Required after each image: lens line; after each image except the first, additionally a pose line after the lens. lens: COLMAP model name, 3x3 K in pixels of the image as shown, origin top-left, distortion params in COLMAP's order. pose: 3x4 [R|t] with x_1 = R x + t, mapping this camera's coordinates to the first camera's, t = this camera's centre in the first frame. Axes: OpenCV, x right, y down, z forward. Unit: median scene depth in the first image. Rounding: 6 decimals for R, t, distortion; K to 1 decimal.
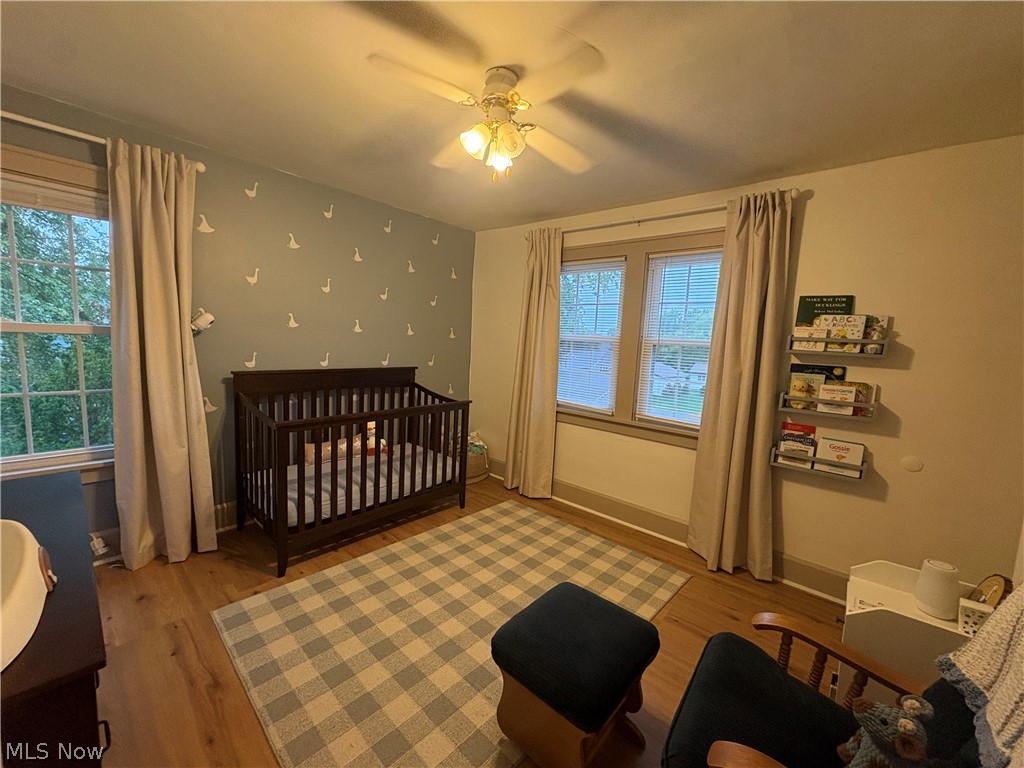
lens RADIAL K [[405.0, 0, 508.6], [0, 405.0, 384.2], [0, 0, 1]] dist [-0.004708, -0.000042]
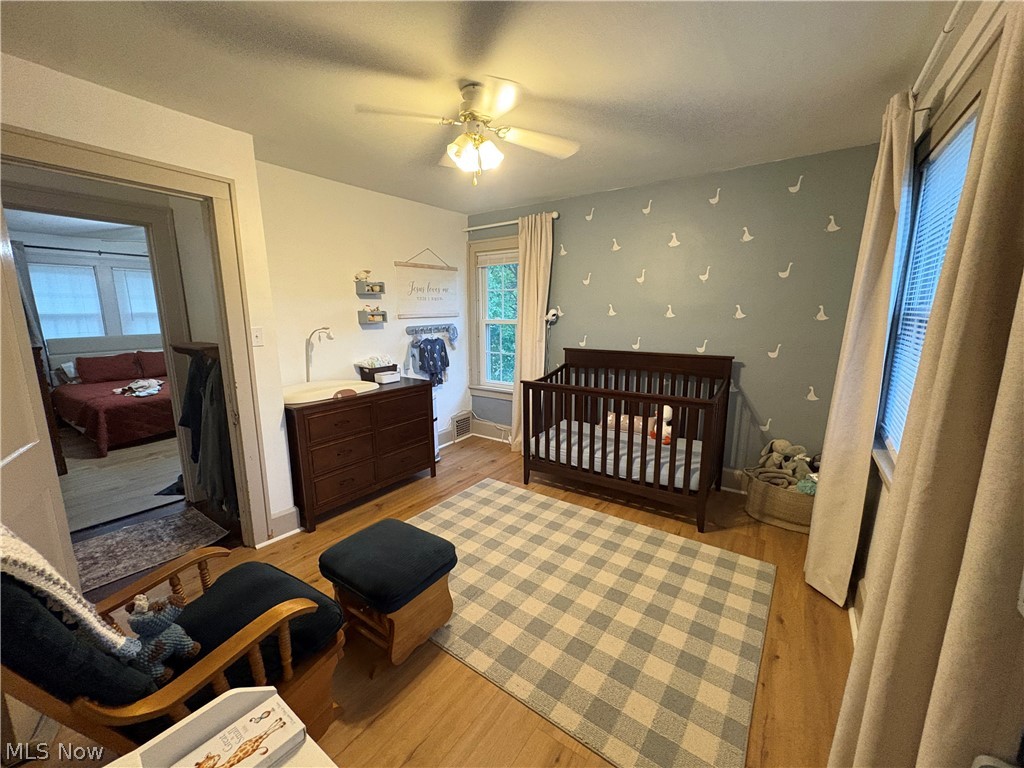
lens RADIAL K [[405.0, 0, 509.3], [0, 405.0, 384.1], [0, 0, 1]] dist [-0.004708, -0.000042]
pose [[0.119232, 0.129724, -0.984355, 0.704639], [-0.098185, 0.988109, 0.118326, -0.052555], [0.988000, 0.082541, 0.130551, 0.577353]]
